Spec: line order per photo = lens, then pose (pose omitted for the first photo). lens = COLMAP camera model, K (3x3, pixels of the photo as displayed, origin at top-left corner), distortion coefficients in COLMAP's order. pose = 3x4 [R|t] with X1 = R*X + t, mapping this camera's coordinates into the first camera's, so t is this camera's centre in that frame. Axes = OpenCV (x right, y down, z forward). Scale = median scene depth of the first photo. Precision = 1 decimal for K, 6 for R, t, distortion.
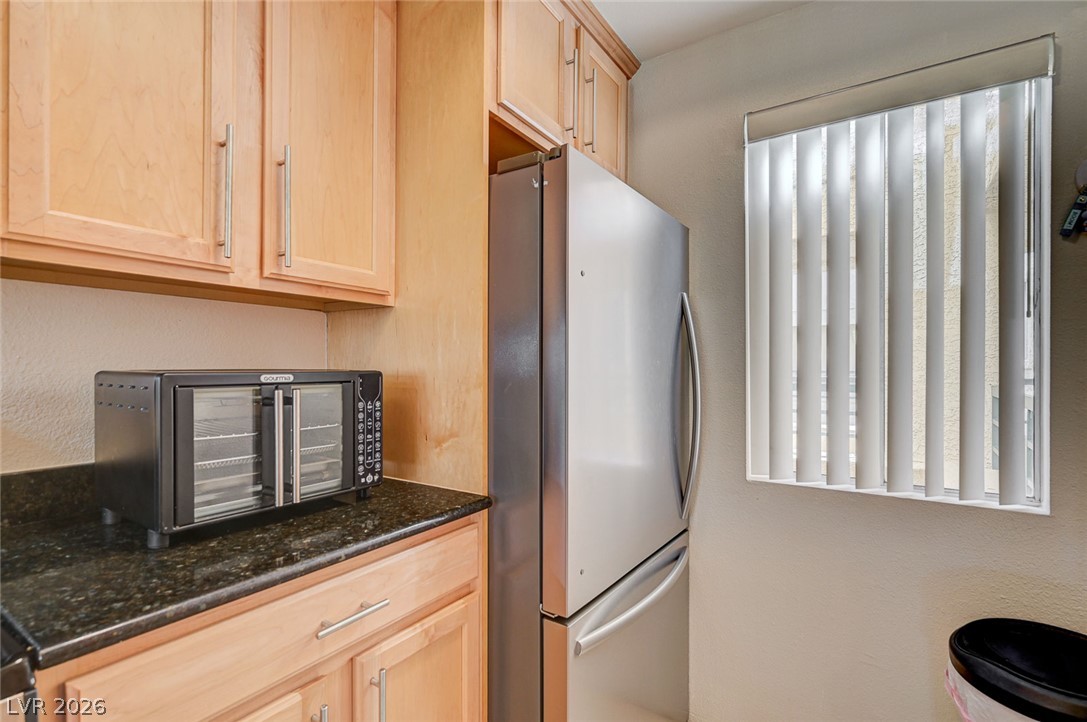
lens RADIAL K [[515.0, 0, 544.2], [0, 515.0, 372.7], [0, 0, 1]] dist [-0.000833, -0.000745]
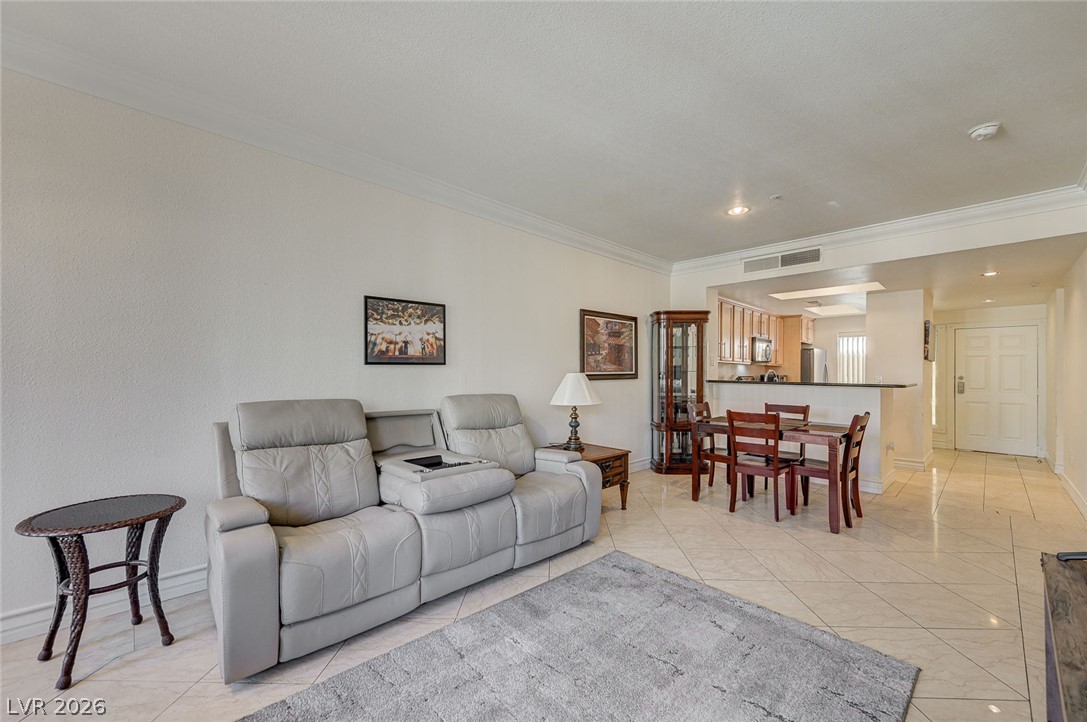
lens RADIAL K [[429.3, 0, 547.2], [0, 429.3, 369.9], [0, 0, 1]] dist [0.000977, 0.000293]
pose [[0.976253, 0.007922, -0.216490, -2.527231], [-0.011537, 0.999814, -0.015441, 0.061375], [0.216327, 0.017572, 0.976163, -6.387647]]
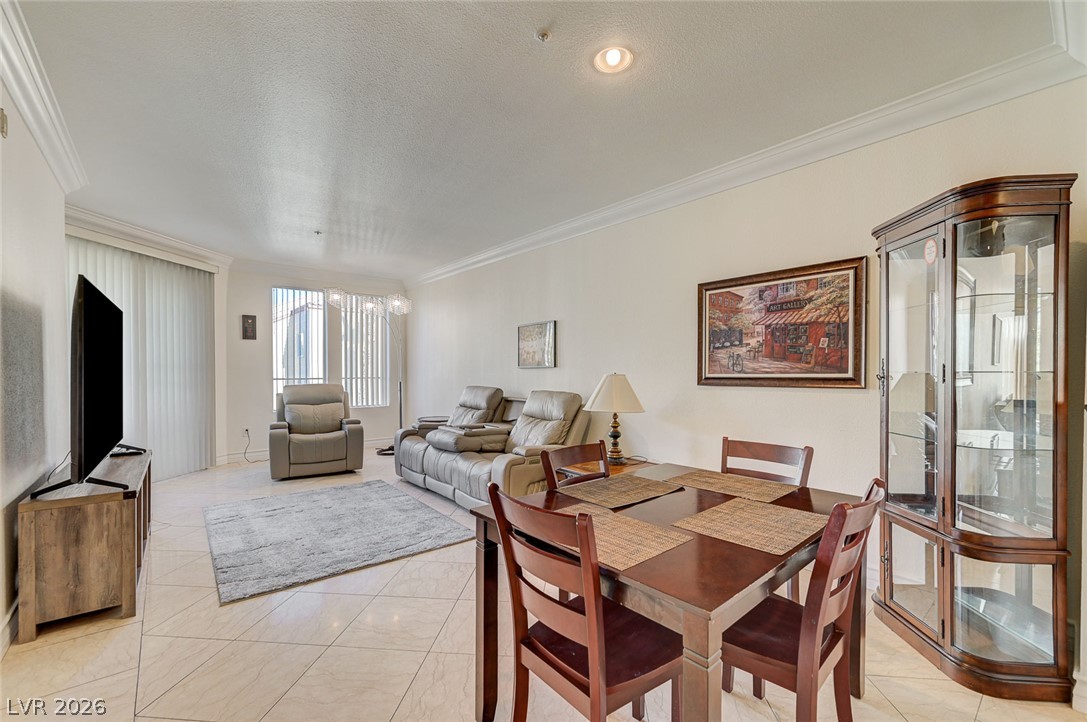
lens RADIAL K [[448.1, 0, 549.5], [0, 448.1, 378.6], [0, 0, 1]] dist [-0.000903, 0.000124]
pose [[-0.269624, 0.017988, -0.962798, -0.060816], [-0.016017, 0.999603, 0.023161, -0.000189], [0.962832, 0.021666, -0.269229, -2.682634]]
